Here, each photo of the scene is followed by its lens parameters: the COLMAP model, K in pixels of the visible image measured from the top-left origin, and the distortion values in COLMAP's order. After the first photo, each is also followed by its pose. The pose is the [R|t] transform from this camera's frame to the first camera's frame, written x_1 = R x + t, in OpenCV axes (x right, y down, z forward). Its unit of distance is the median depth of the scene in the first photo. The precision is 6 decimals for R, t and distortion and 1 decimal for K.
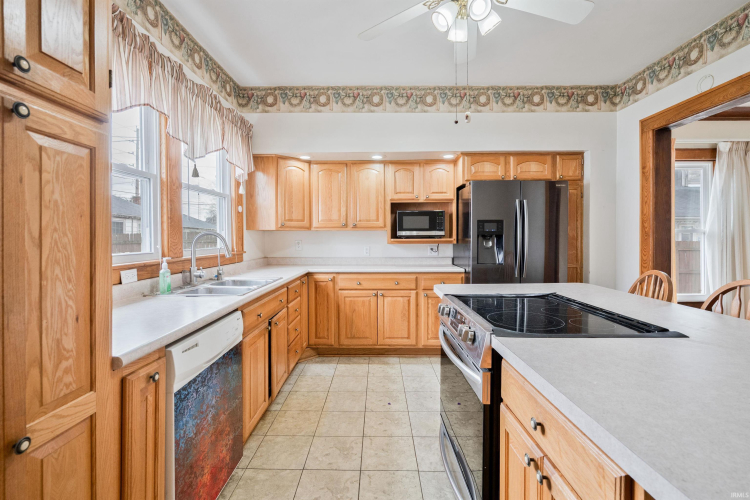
lens RADIAL K [[345.1, 0, 379.2], [0, 345.1, 239.2], [0, 0, 1]] dist [-0.003070, -0.000145]
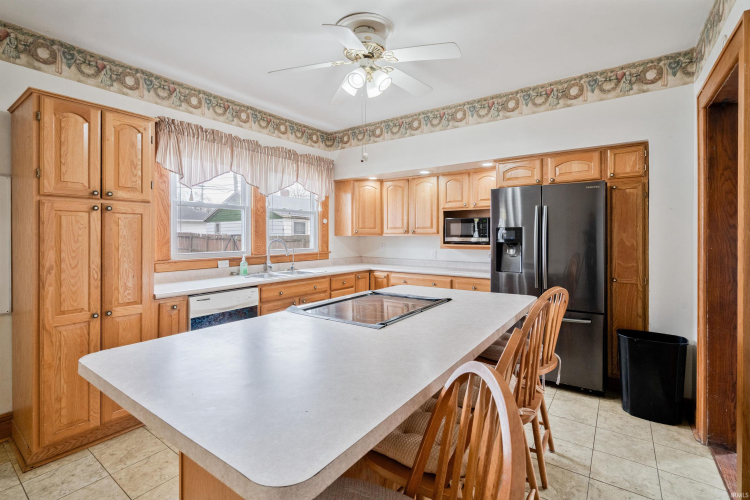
lens RADIAL K [[354.9, 0, 374.5], [0, 354.9, 234.8], [0, 0, 1]] dist [-0.000716, 0.000116]
pose [[0.811567, 0.002983, -0.584252, 0.571620], [-0.007550, 0.999957, -0.005383, -0.025253], [0.584210, 0.008780, 0.811555, -0.046707]]
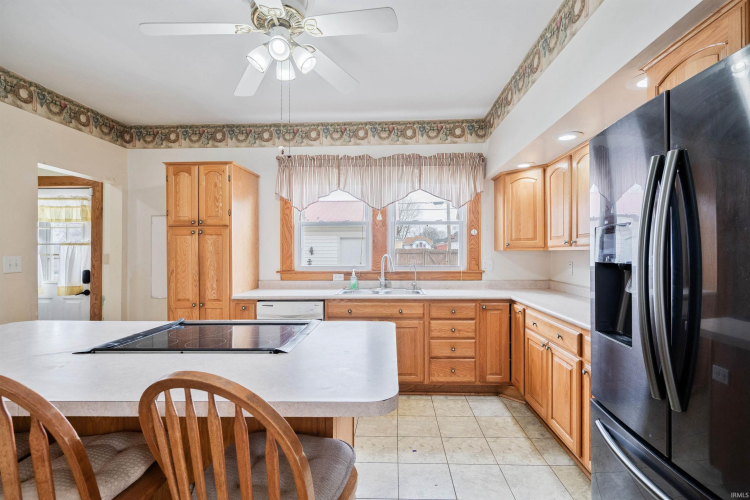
lens RADIAL K [[345.3, 0, 379.4], [0, 345.3, 252.3], [0, 0, 1]] dist [-0.003511, -0.000353]
pose [[-0.046784, 0.004142, -0.998896, 0.686977], [-0.003491, 0.999985, 0.004310, -0.025592], [0.998899, 0.003688, -0.046769, 0.715023]]
